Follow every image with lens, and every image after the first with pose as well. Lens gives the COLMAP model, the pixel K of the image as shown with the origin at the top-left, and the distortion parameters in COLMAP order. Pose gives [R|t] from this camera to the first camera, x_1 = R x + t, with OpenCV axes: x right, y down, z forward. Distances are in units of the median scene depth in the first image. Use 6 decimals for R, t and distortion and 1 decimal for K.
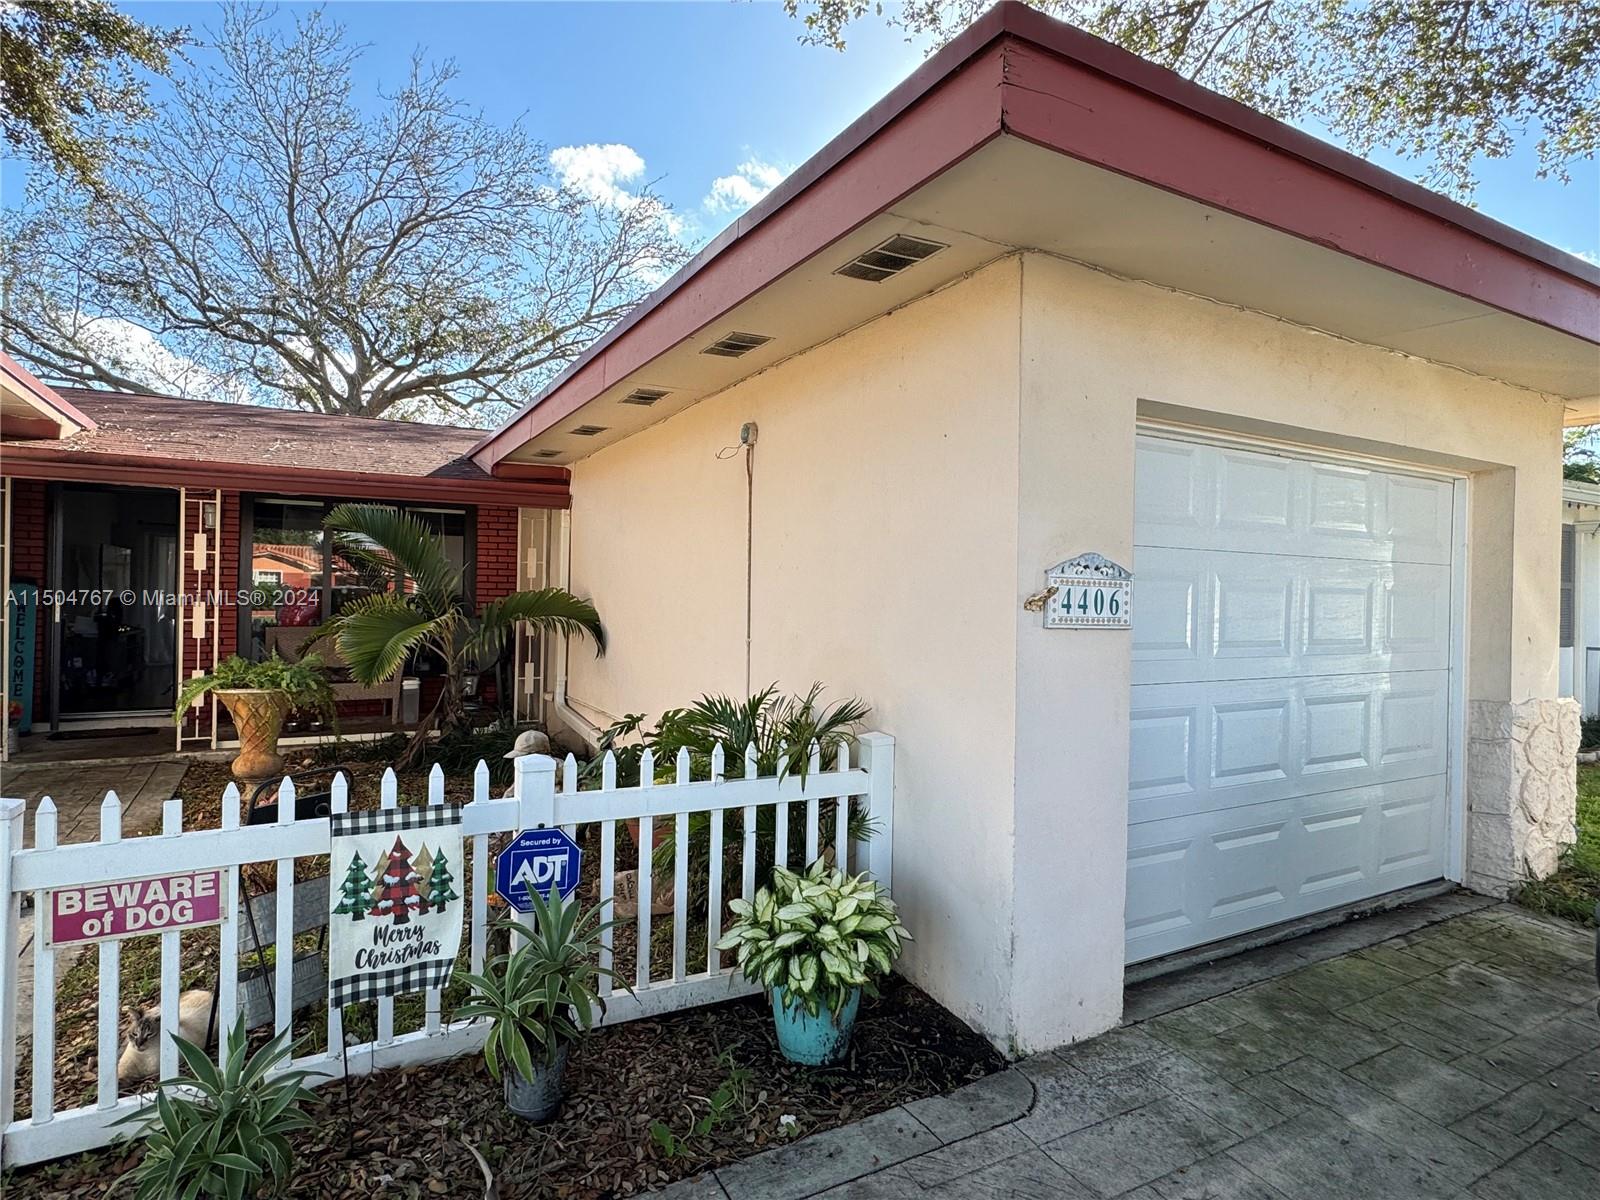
lens RADIAL K [[876.9, 0, 800.0], [0, 876.9, 600.0], [0, 0, 1]] dist [0.030635, -0.000125]
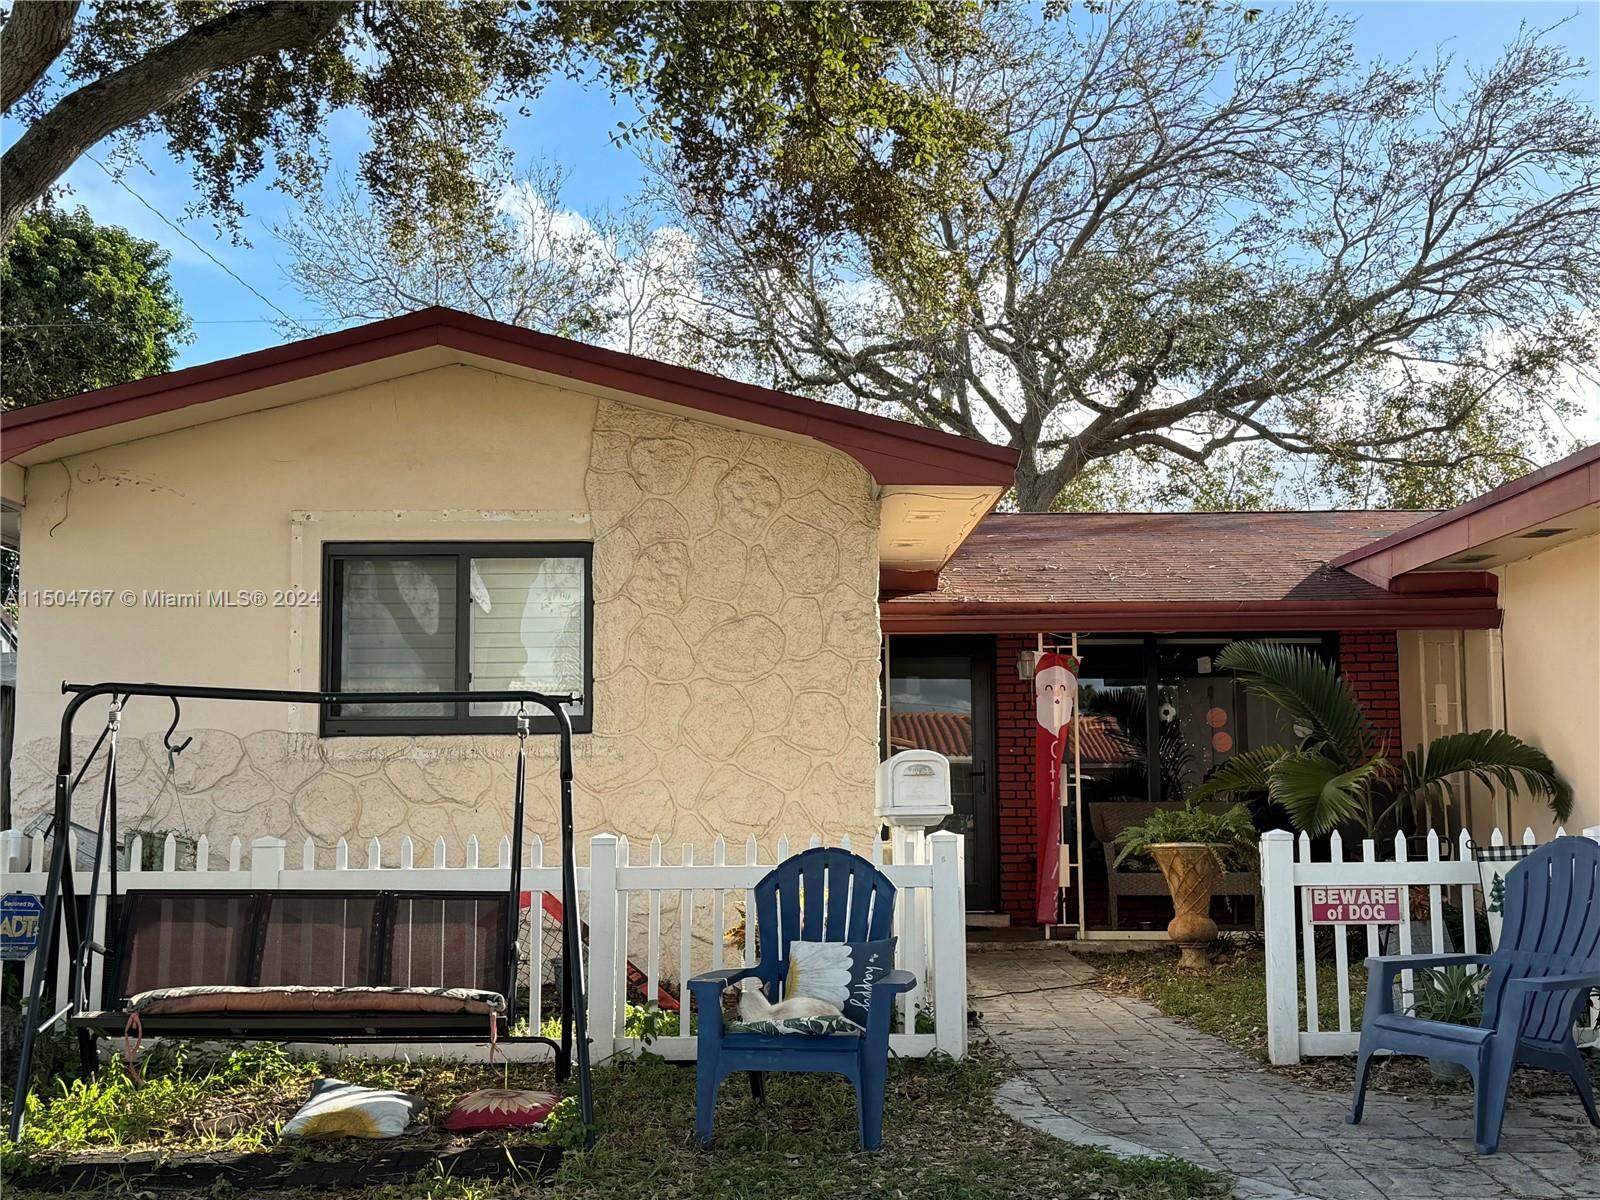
lens RADIAL K [[2109.0, 0, 800.0], [0, 2109.0, 600.0], [0, 0, 1]] dist [0.008555, 0.860196]
pose [[0.883665, -0.069473, -0.462937, 0.054874], [0.018764, 0.993388, -0.113260, 0.070383], [0.467744, 0.091397, 0.879126, -0.918534]]
